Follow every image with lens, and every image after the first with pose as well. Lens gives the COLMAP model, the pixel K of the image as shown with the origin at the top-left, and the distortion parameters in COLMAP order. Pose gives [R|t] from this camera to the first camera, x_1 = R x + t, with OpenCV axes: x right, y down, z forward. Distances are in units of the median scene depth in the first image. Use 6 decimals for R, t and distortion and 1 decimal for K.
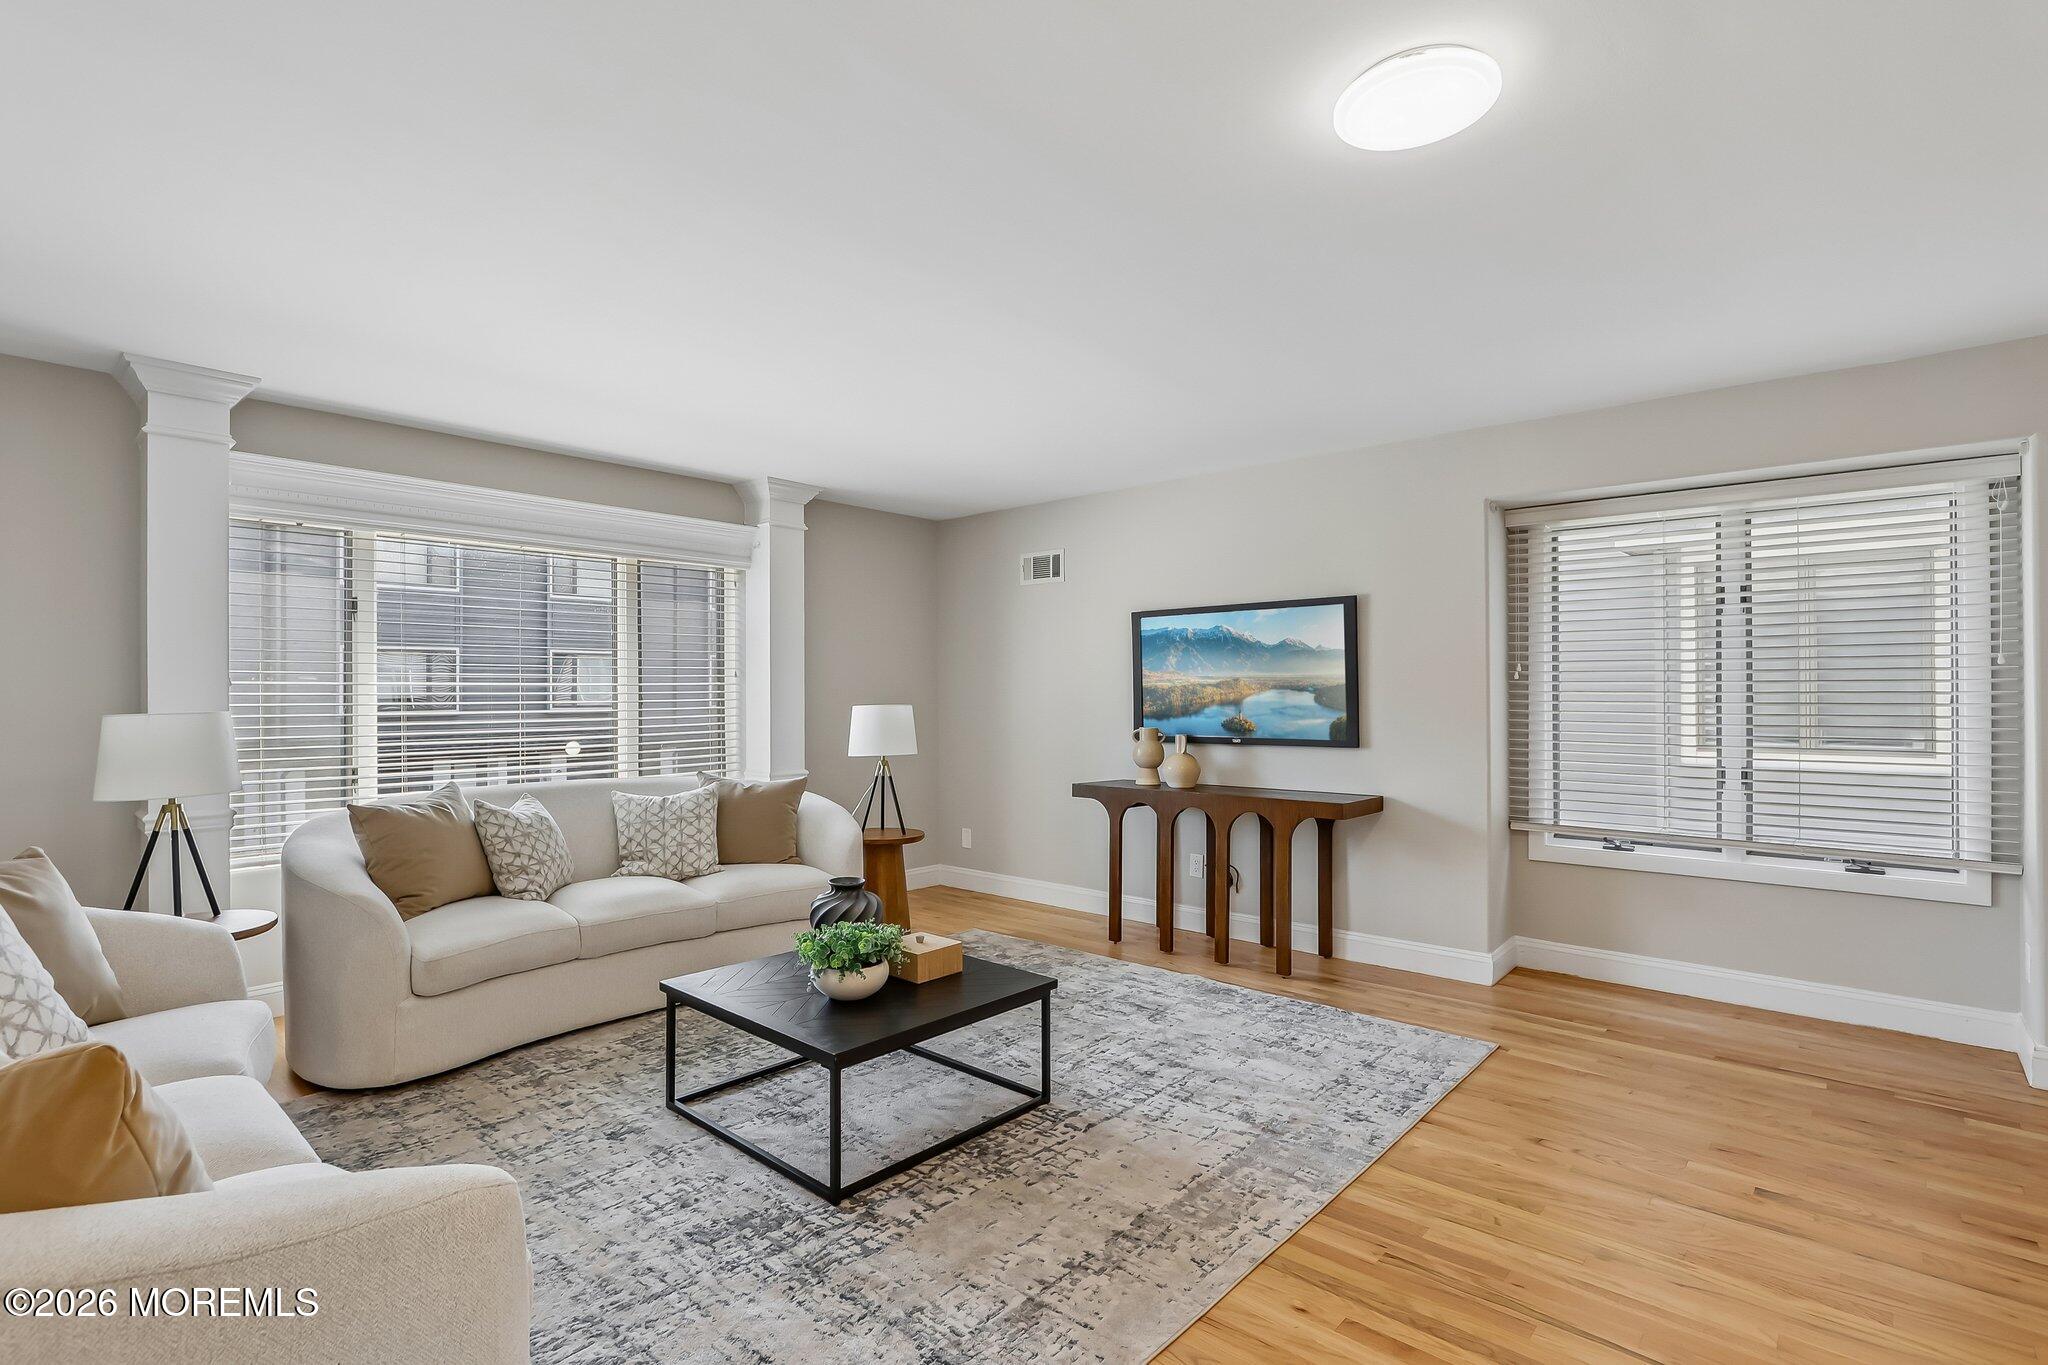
lens RADIAL K [[984.3, 0, 1021.7], [0, 984.3, 698.8], [0, 0, 1]] dist [-0.020136, 0.003013]
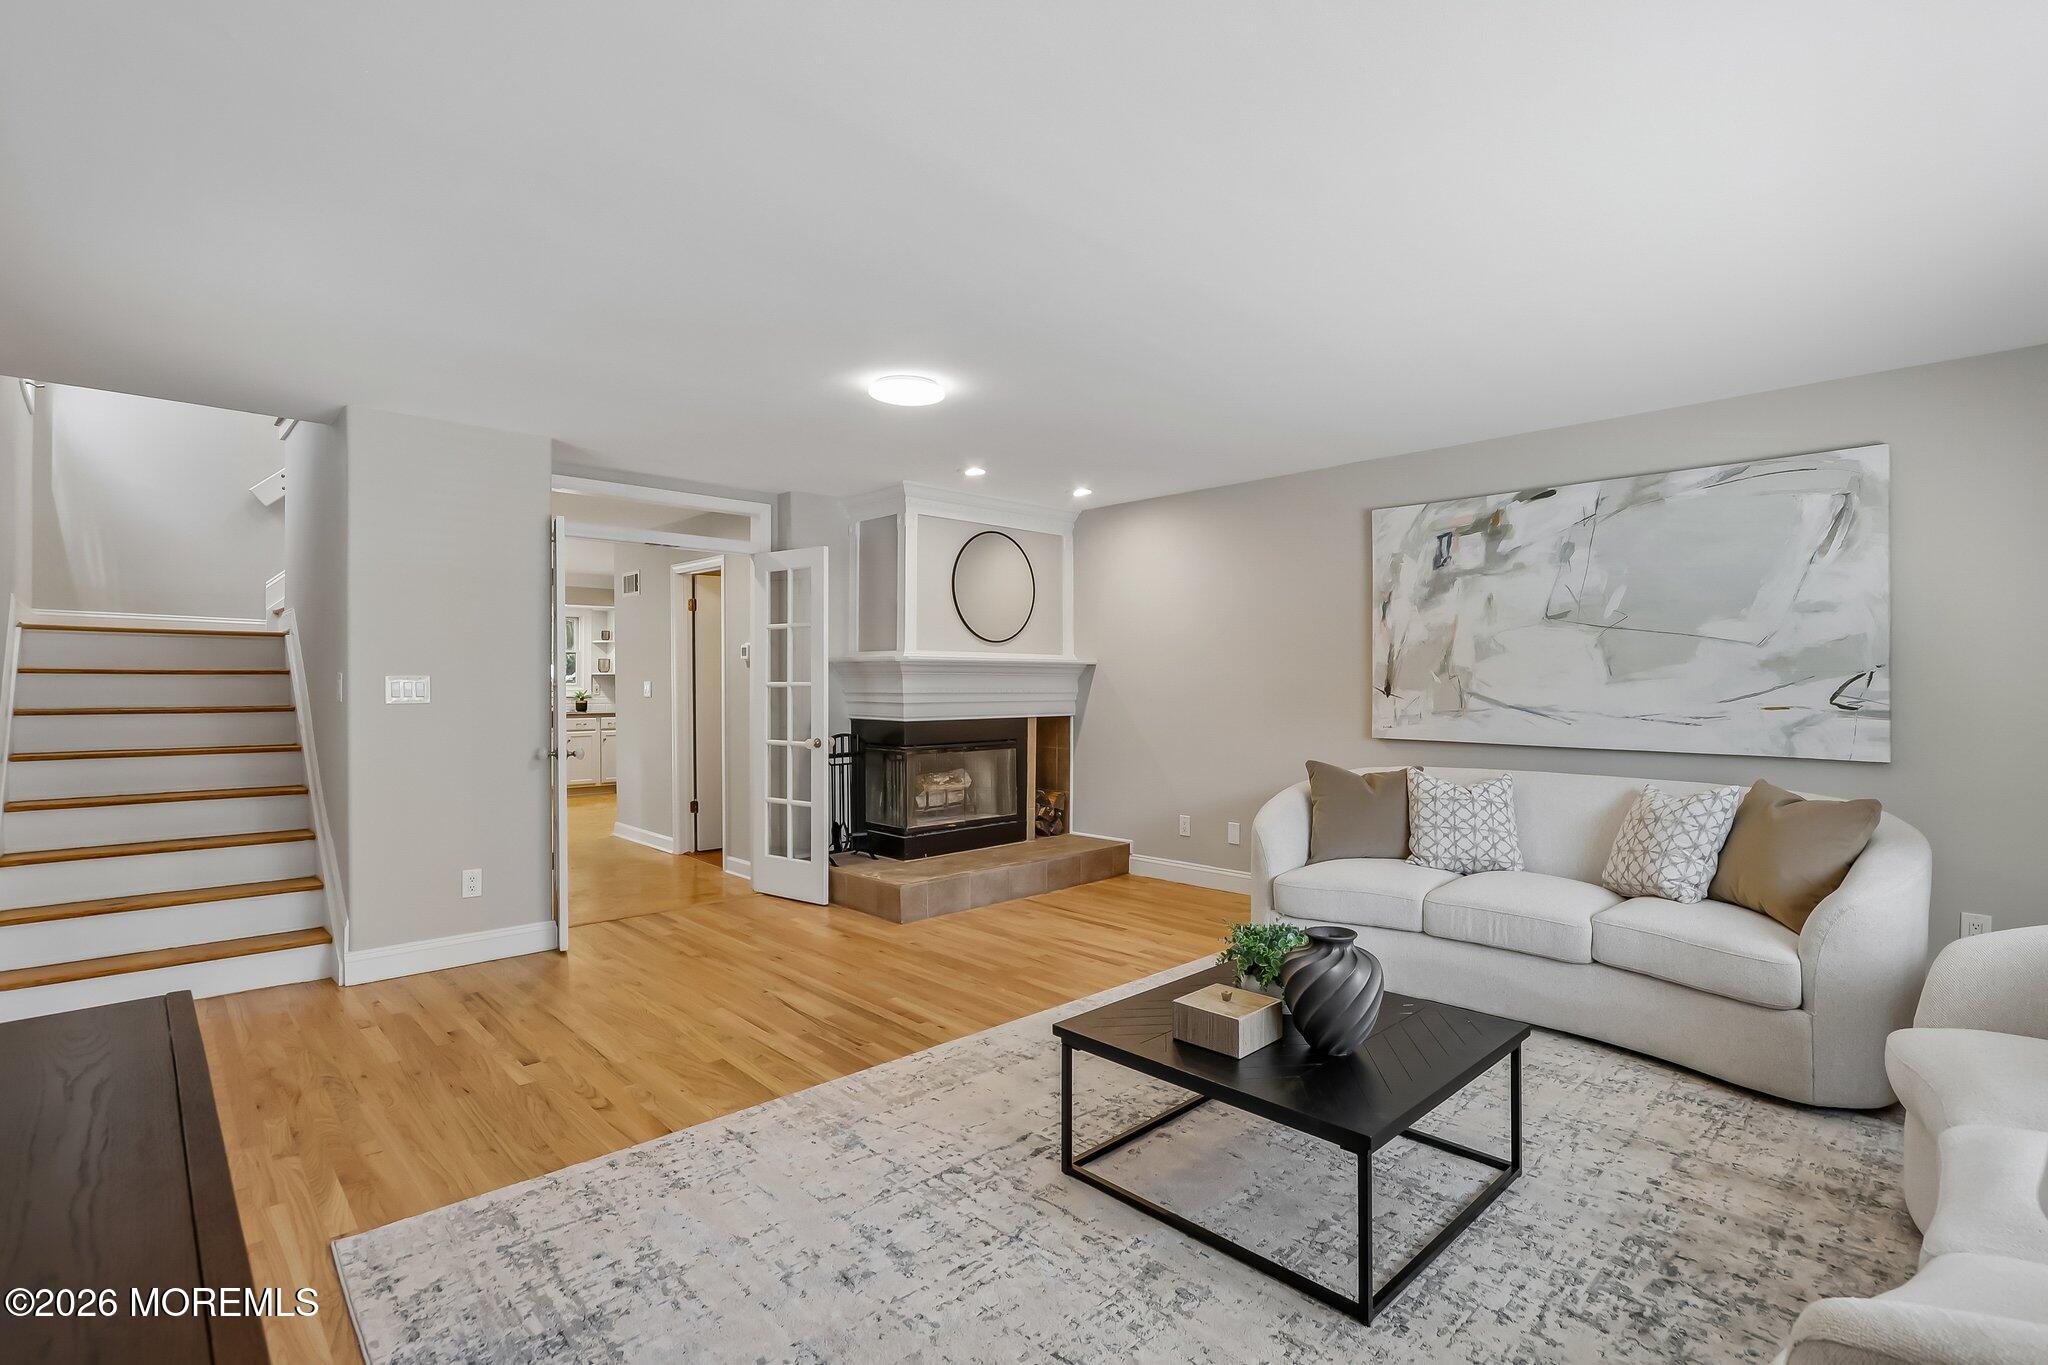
lens RADIAL K [[948.8, 0, 1037.5], [0, 948.8, 670.8], [0, 0, 1]] dist [-0.016705, 0.003894]
pose [[-0.997639, 0.006331, 0.068381, -0.004839], [0.005991, 0.999969, -0.005184, -0.004030], [-0.068412, -0.004762, -0.997646, 1.435312]]
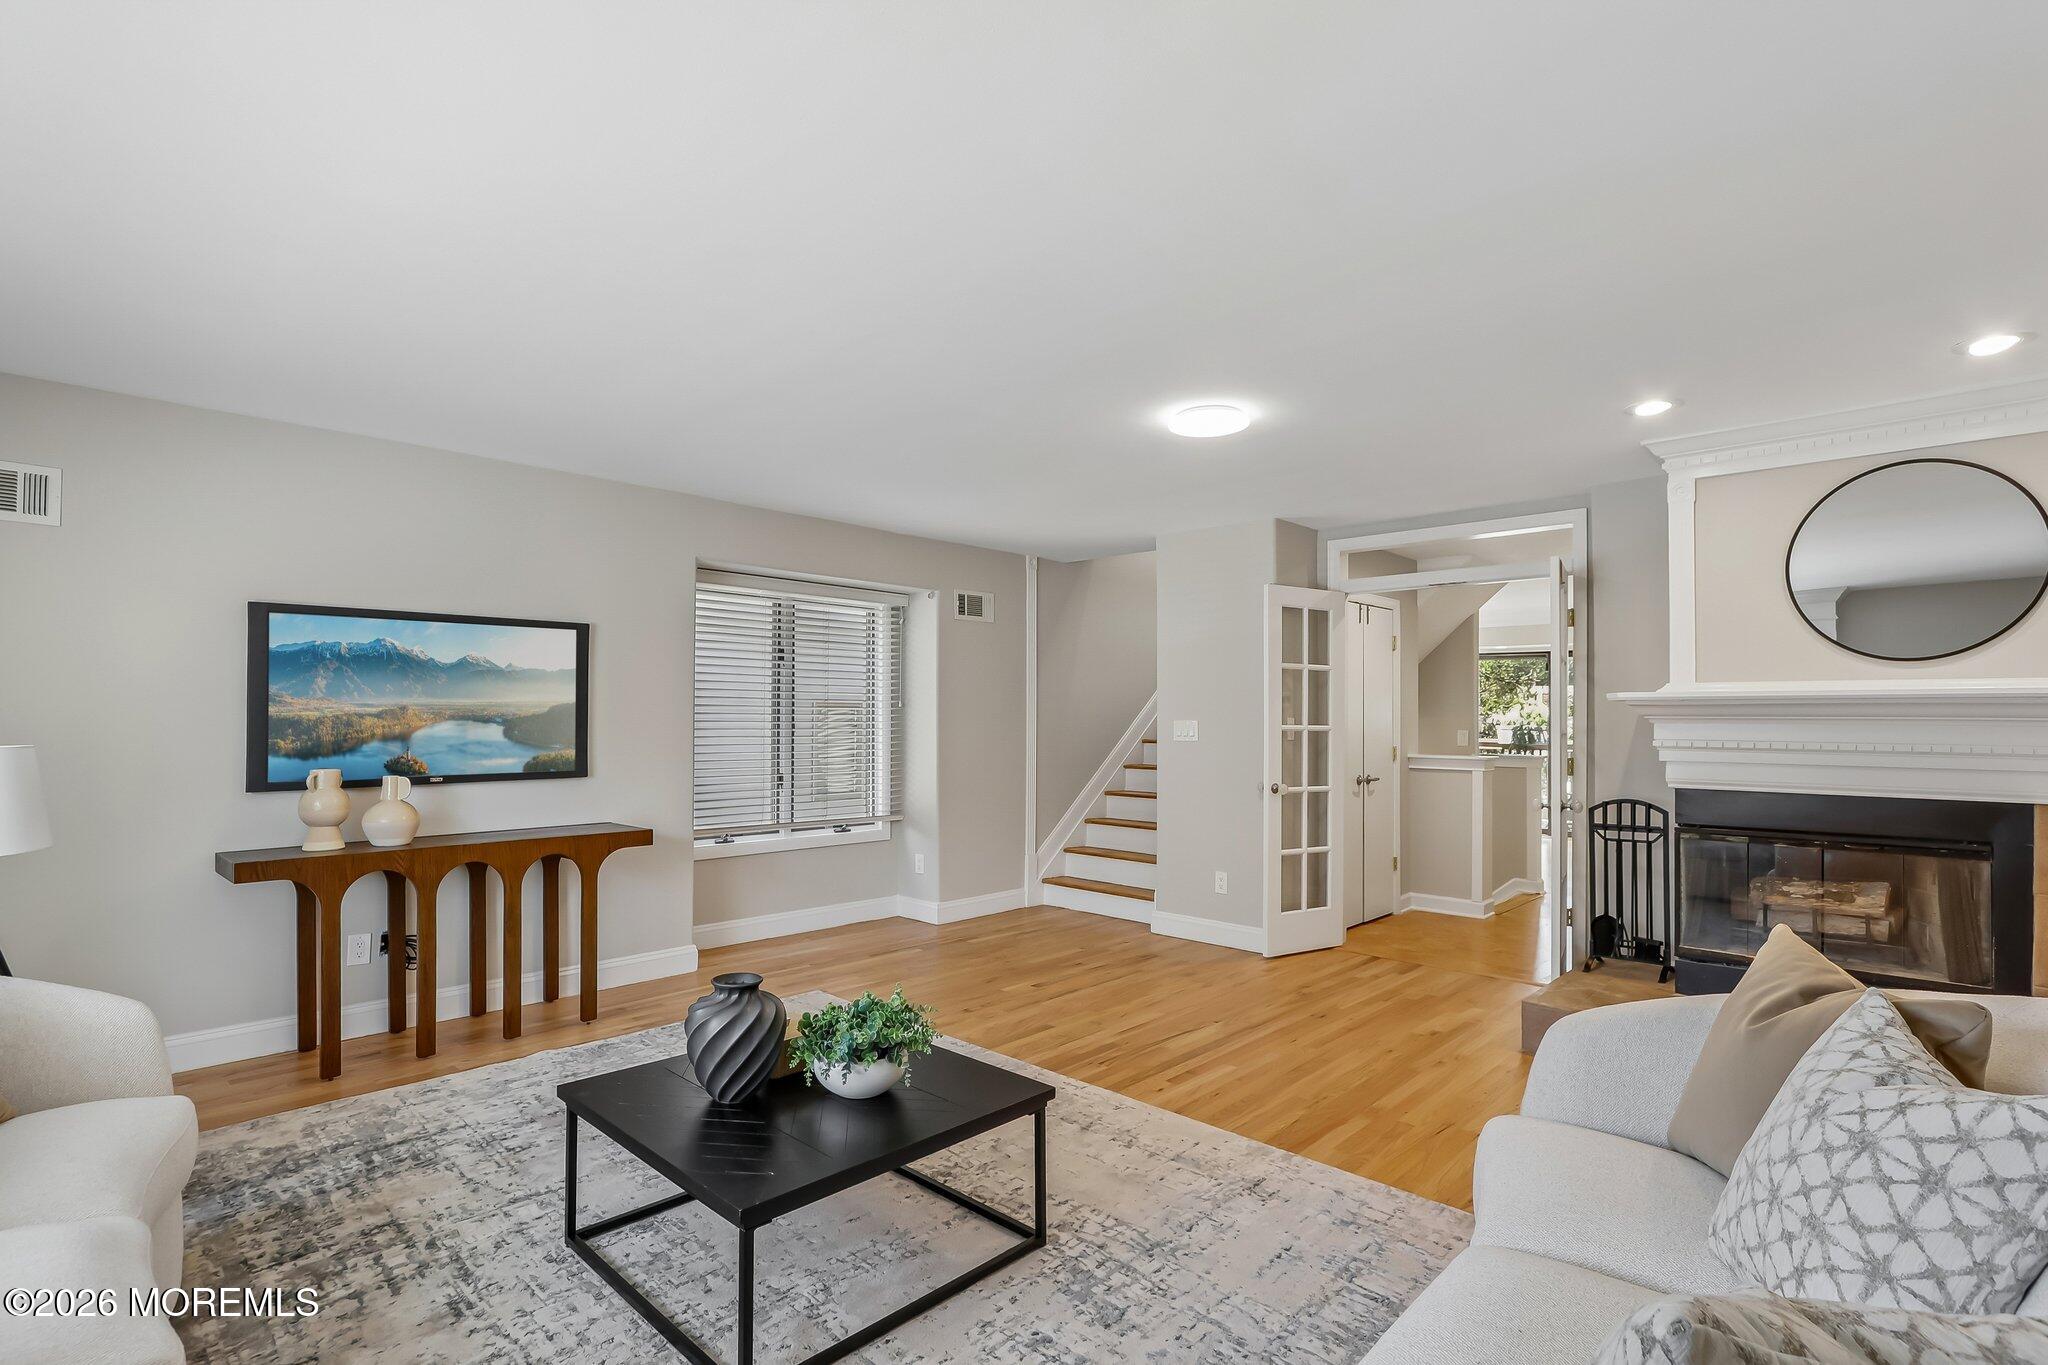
lens RADIAL K [[984.3, 0, 1020.1], [0, 984.3, 702.6], [0, 0, 1]] dist [-0.020136, 0.003013]
pose [[0.016410, 0.020067, 0.999664, -0.759450], [0.001006, 0.999798, -0.020087, -0.005113], [-0.999865, 0.001335, 0.016386, 0.645138]]
